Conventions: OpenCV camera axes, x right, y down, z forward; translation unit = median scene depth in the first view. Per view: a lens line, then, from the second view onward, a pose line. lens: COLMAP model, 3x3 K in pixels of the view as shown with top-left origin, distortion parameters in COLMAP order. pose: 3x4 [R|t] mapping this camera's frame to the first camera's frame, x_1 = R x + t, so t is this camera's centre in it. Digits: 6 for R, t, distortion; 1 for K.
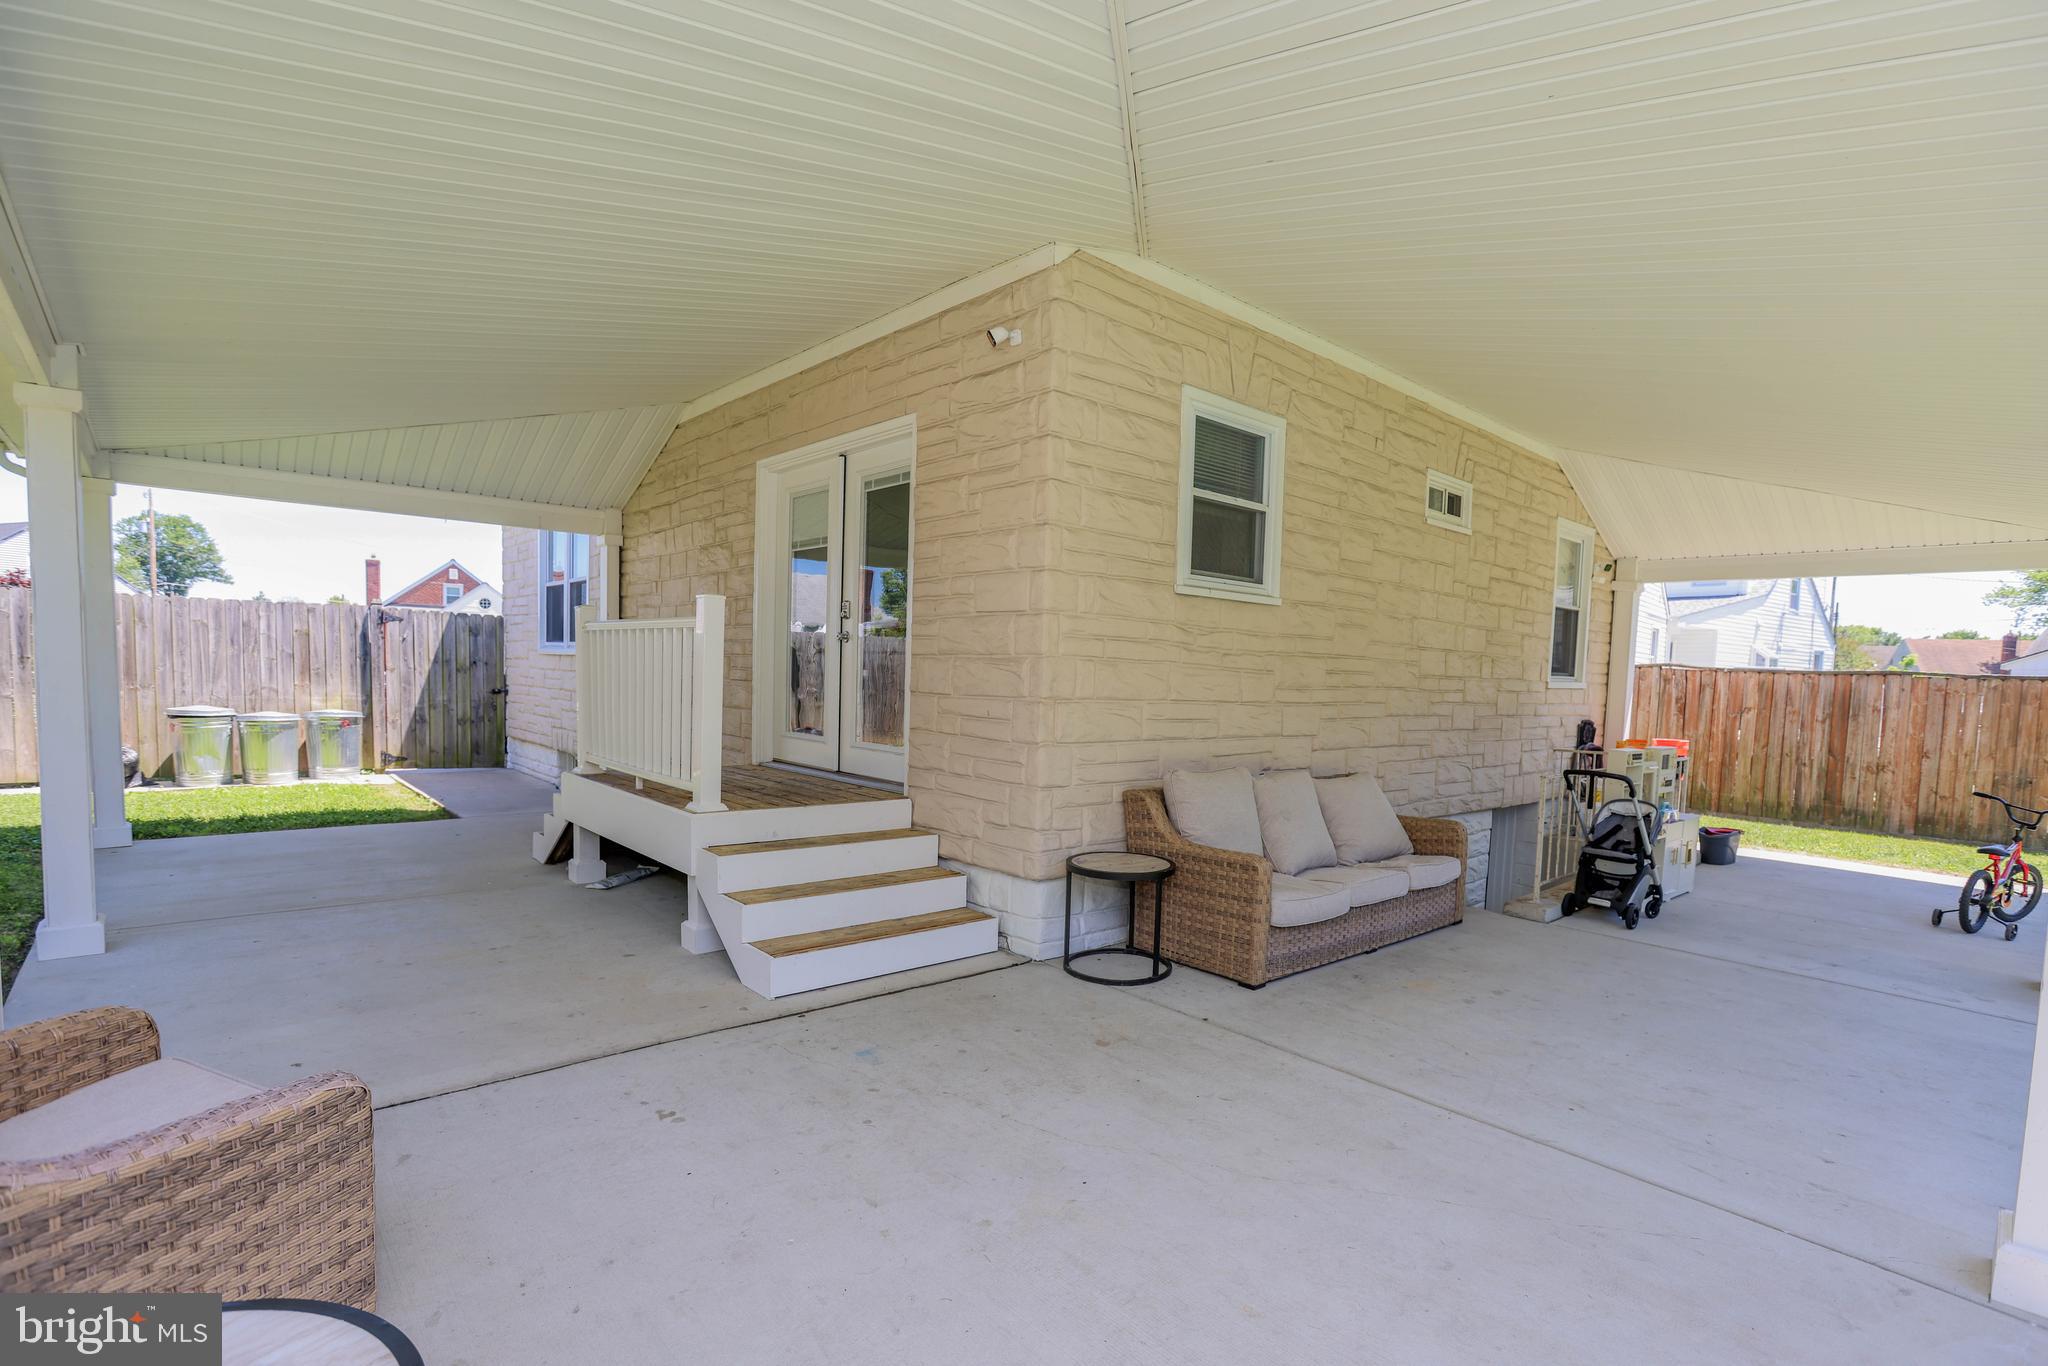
lens RADIAL K [[967.8, 0, 1042.4], [0, 967.8, 770.2], [0, 0, 1]] dist [-0.036924, 0.010221]
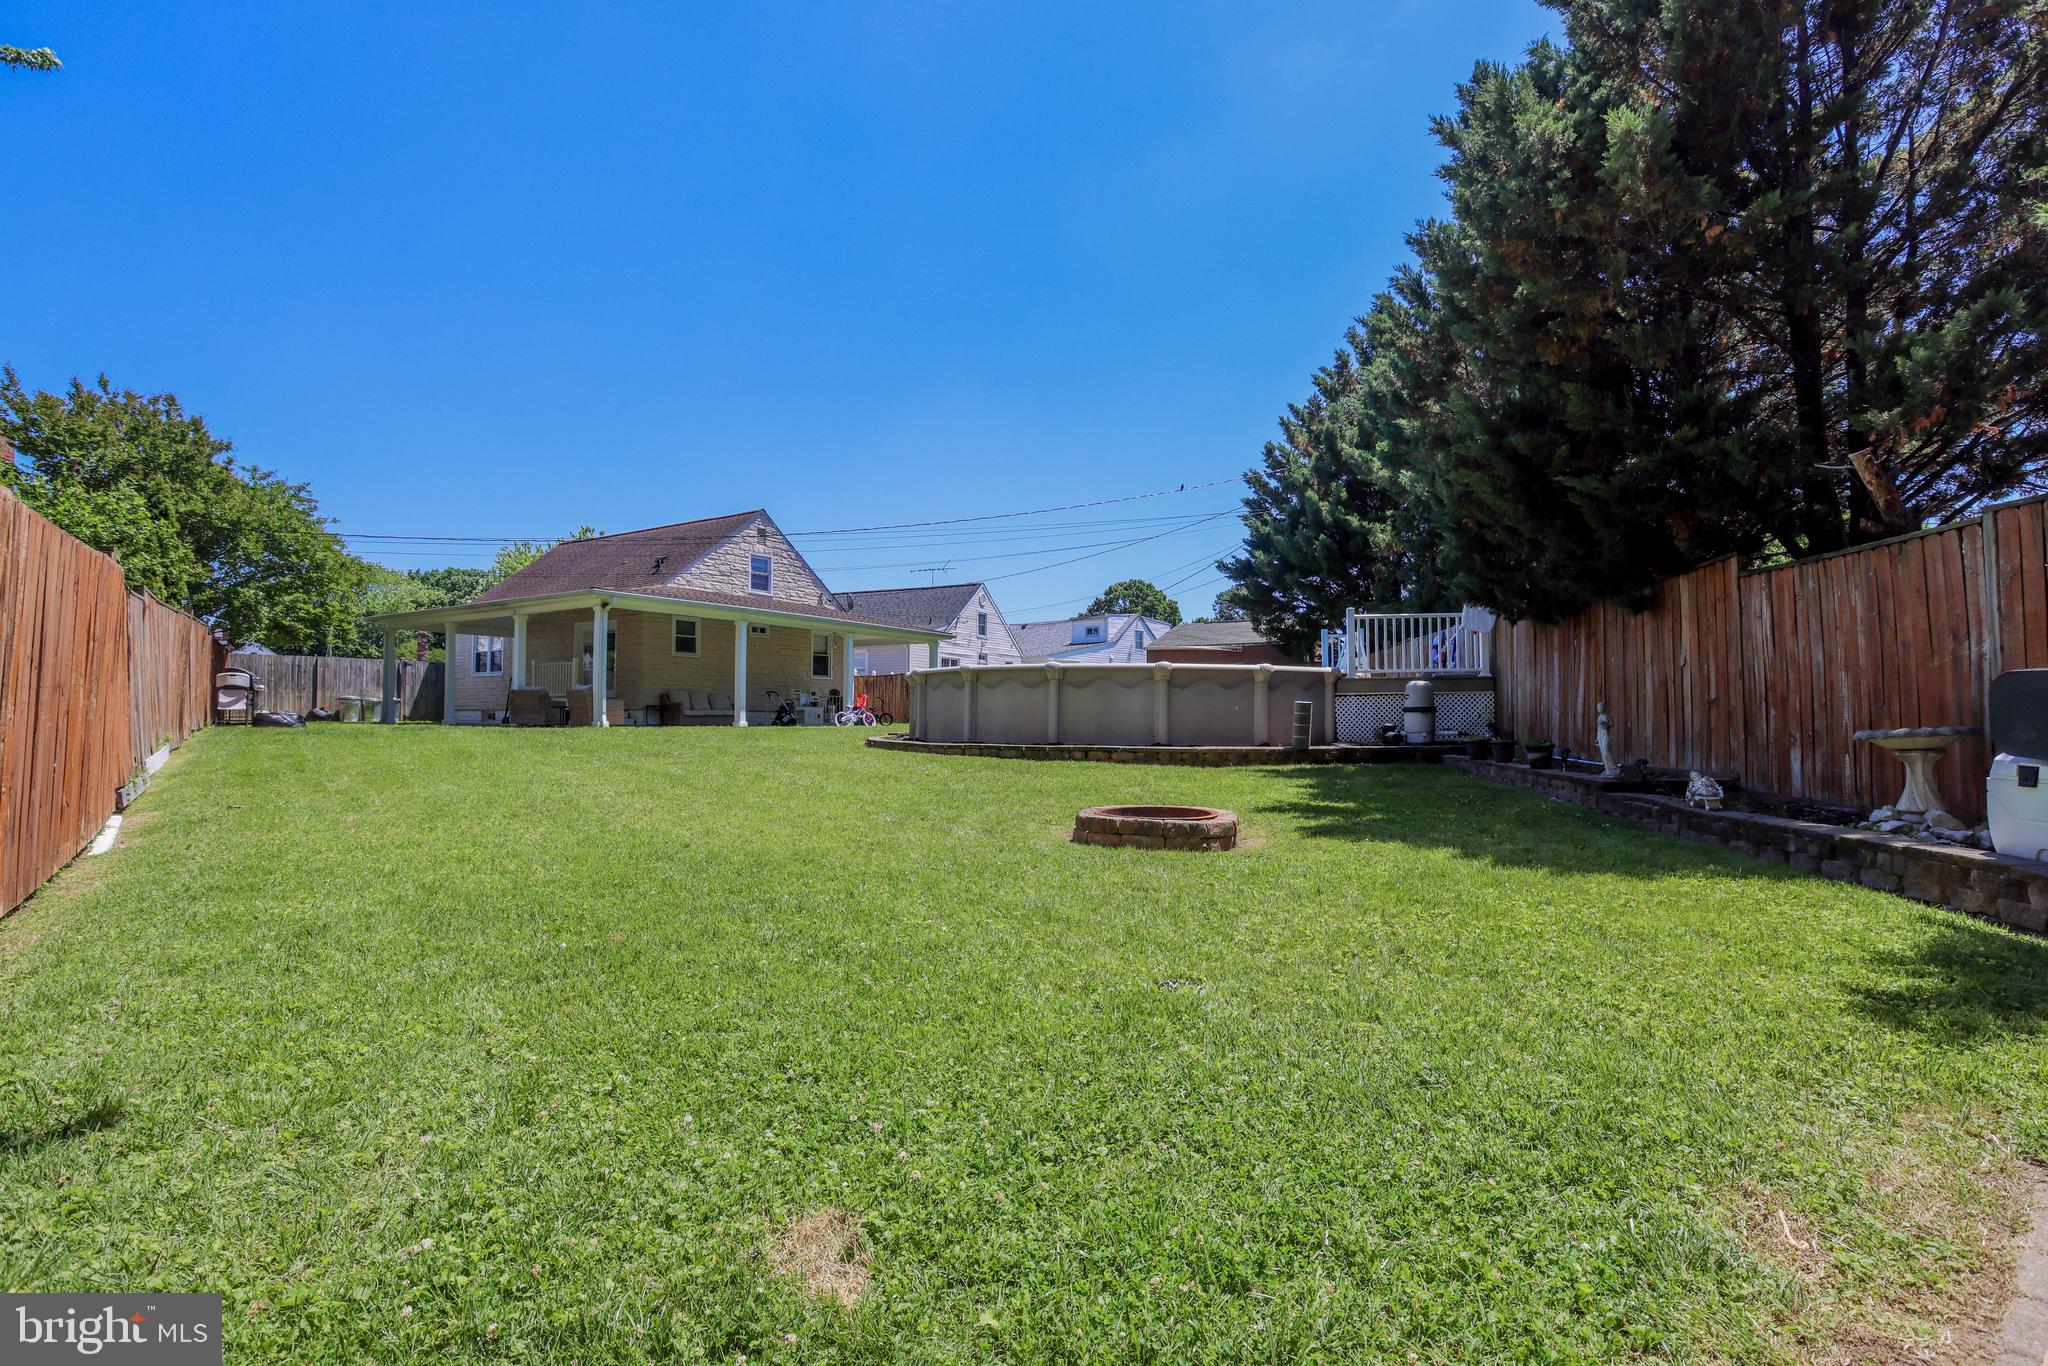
lens RADIAL K [[967.8, 0, 1015.6], [0, 967.8, 680.1], [0, 0, 1]] dist [-0.036924, 0.010221]
pose [[0.966552, -0.020562, 0.255645, 0.325844], [0.054781, 0.990329, -0.127463, 0.377347], [-0.250551, 0.137204, 0.958331, -2.353668]]
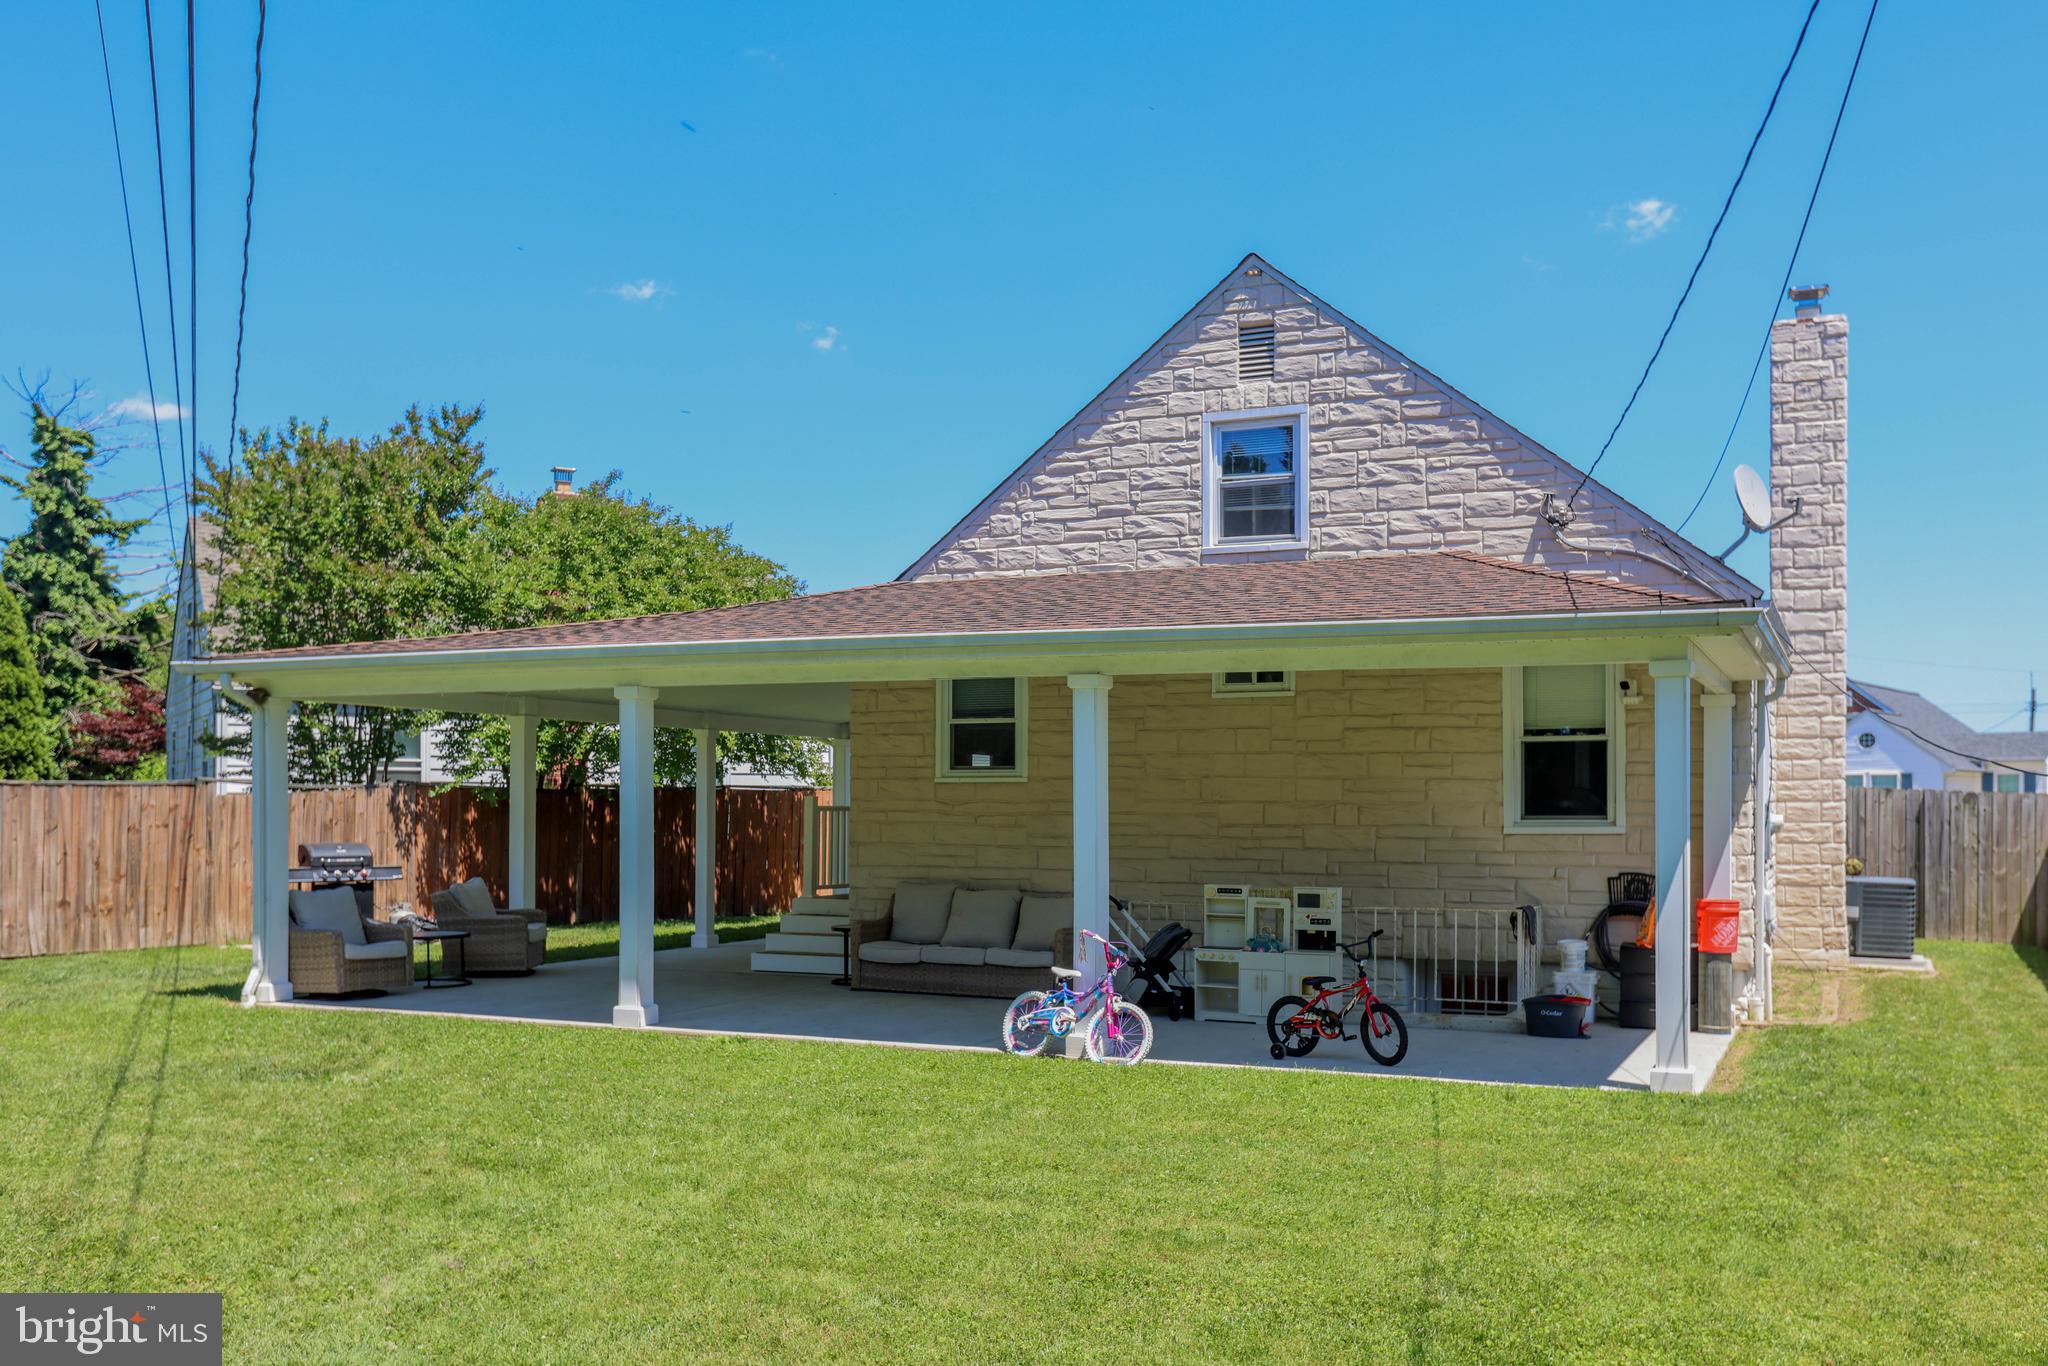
lens RADIAL K [[1815.1, 0, 1070.1], [0, 1815.1, 796.1], [0, 0, 1]] dist [-0.011343, 0.105587]
pose [[0.408147, -0.036990, -0.912167, 1.790403], [-0.083197, 0.993514, -0.077515, 0.041229], [0.909117, 0.107527, 0.402422, -0.050423]]
